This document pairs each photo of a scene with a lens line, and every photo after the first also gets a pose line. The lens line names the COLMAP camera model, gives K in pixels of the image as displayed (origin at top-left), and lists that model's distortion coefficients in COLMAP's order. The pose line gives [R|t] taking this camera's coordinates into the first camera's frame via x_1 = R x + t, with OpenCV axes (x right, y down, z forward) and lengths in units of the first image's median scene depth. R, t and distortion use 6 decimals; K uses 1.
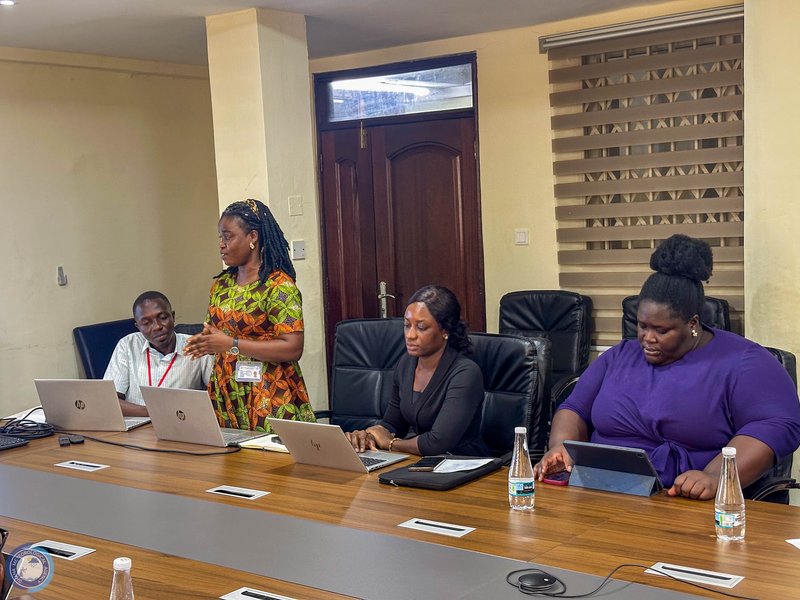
lens RADIAL K [[1208.2, 0, 400.0], [0, 1208.2, 300.0], [0, 0, 1]] dist [0.072236, 0.053474]
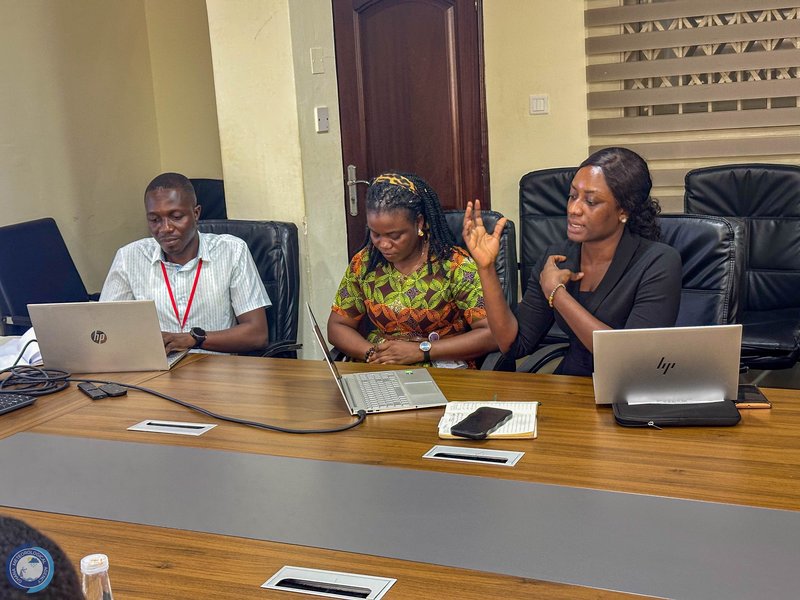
lens RADIAL K [[1182.7, 0, 400.0], [0, 1182.7, 300.0], [0, 0, 1]] dist [0.141152, -0.059003]
pose [[0.971564, -0.053484, 0.230659, -0.204267], [0.033405, 0.995373, 0.090095, 0.005622], [-0.234411, -0.079827, 0.968855, 0.229835]]
